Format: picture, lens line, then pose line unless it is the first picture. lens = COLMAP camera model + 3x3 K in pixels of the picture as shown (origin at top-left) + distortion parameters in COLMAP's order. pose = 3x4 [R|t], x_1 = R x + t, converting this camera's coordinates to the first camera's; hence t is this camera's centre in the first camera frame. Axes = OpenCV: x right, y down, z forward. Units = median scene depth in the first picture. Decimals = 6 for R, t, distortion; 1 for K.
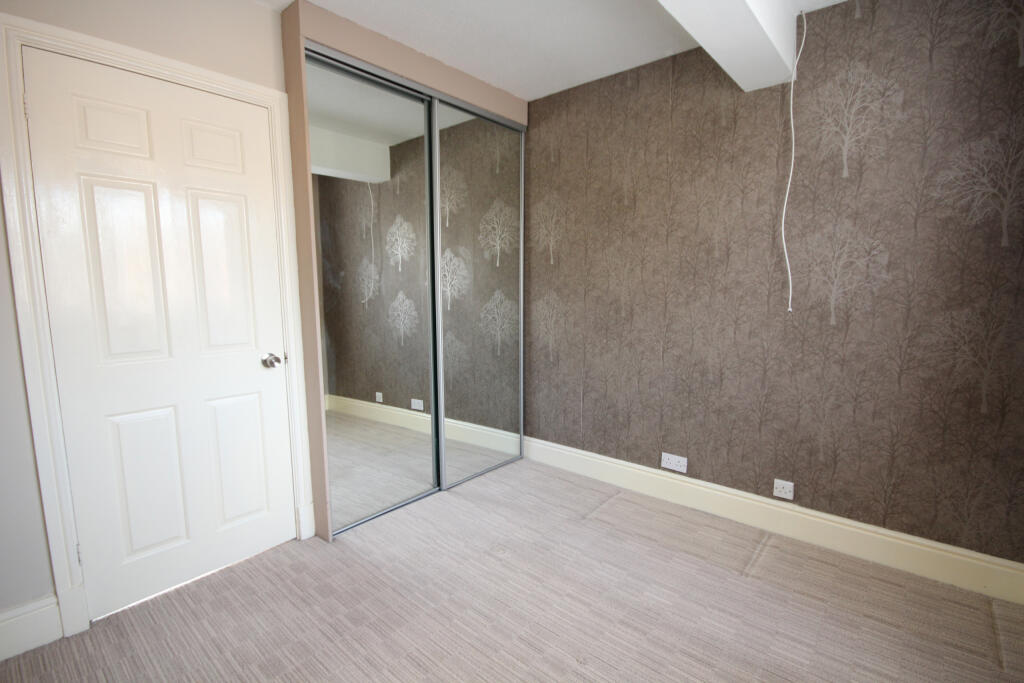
lens RADIAL K [[472.2, 0, 512.0], [0, 472.2, 341.5], [0, 0, 1]] dist [-0.001482, 0.000001]
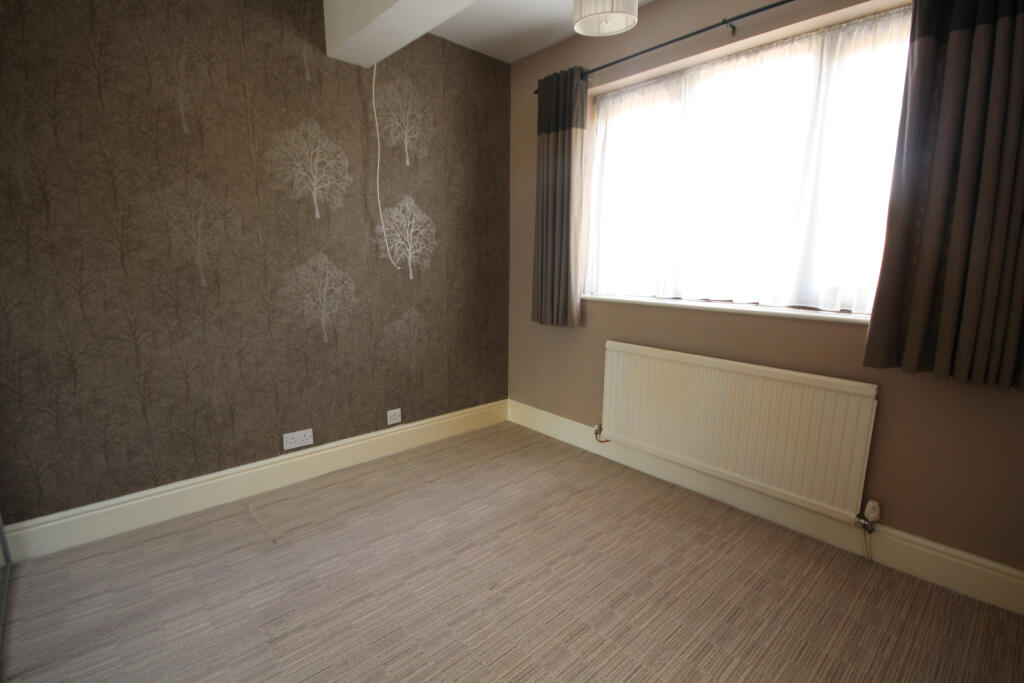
lens RADIAL K [[496.1, 0, 512.0], [0, 496.1, 341.5], [0, 0, 1]] dist [-0.000746, -0.000242]
pose [[0.115149, -0.172989, 0.978169, -0.559500], [0.100060, 0.981731, 0.161840, -0.050683], [-0.988296, 0.079240, 0.130355, 0.467494]]
